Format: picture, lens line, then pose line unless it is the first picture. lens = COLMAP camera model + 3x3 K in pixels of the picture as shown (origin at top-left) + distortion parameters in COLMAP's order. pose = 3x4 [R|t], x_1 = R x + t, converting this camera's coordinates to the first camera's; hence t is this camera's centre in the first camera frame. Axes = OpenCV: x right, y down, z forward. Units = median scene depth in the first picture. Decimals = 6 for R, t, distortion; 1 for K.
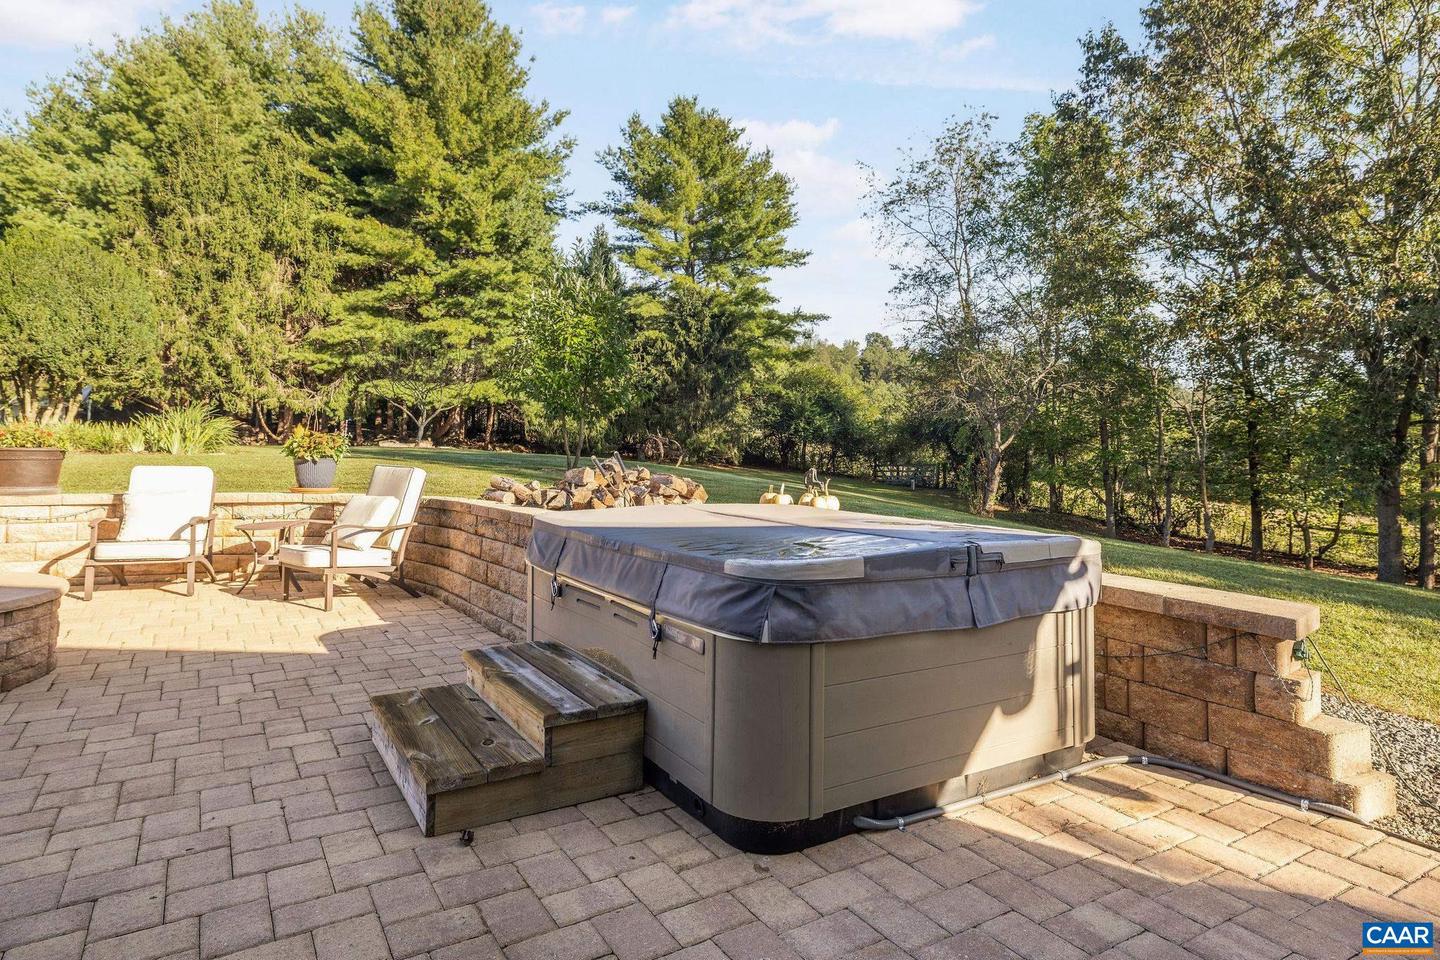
lens RADIAL K [[815.1, 0, 719.9], [0, 815.1, 432.4], [0, 0, 1]] dist [0.028267, -0.000277]
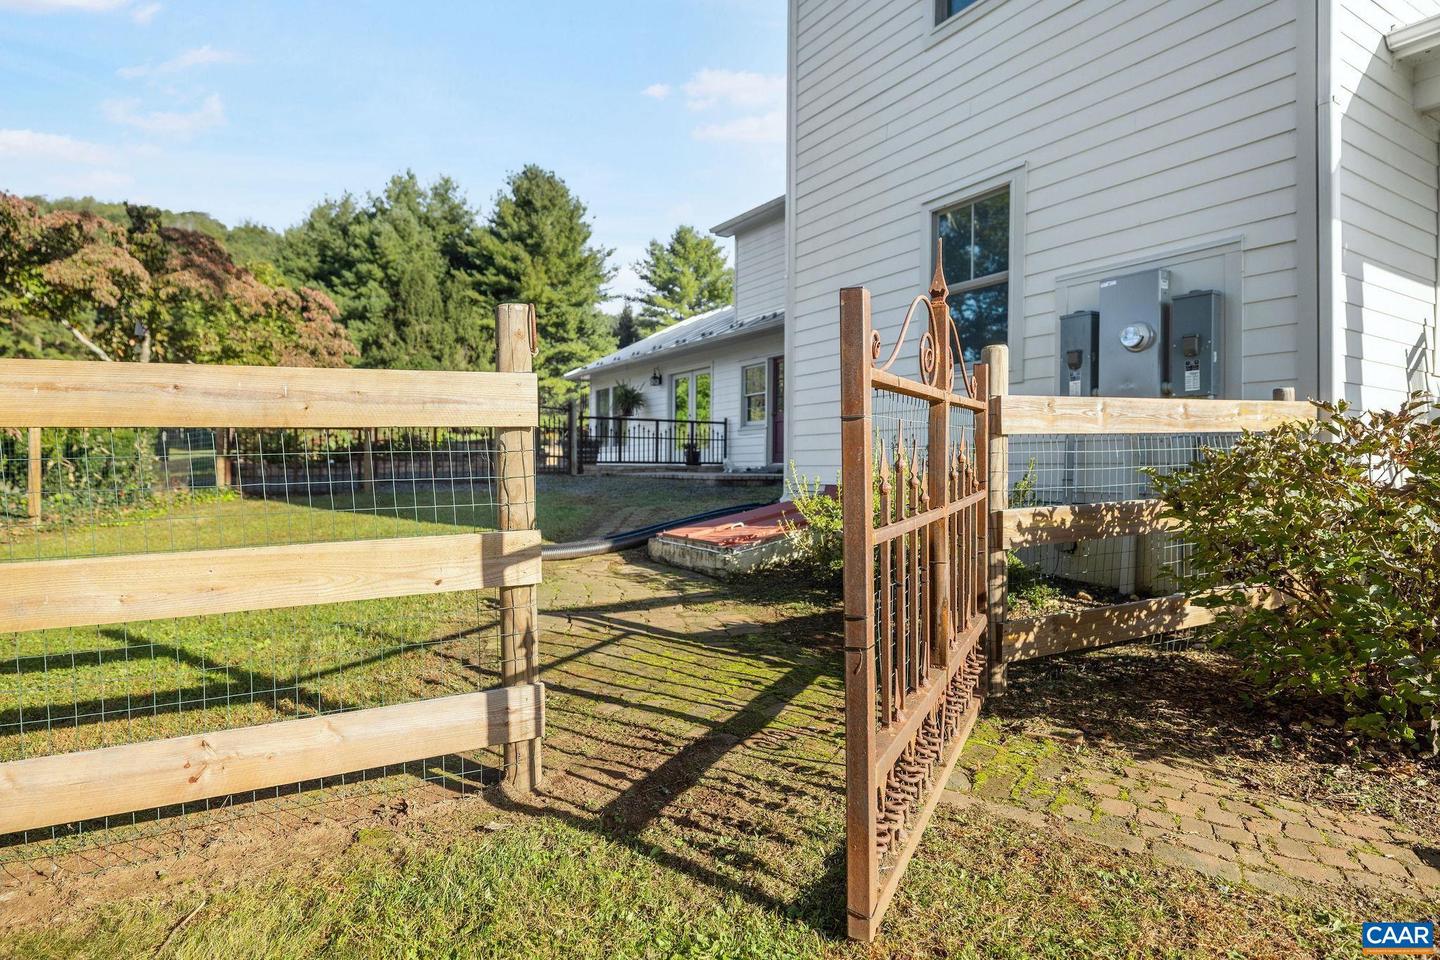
lens RADIAL K [[815.1, 0, 719.3], [0, 815.1, 477.0], [0, 0, 1]] dist [0.028267, -0.000277]
pose [[0.999979, -0.006405, 0.000477, 0.023360], [0.006386, 0.999456, 0.032349, 0.018848], [-0.000684, -0.032346, 0.999477, -0.780642]]
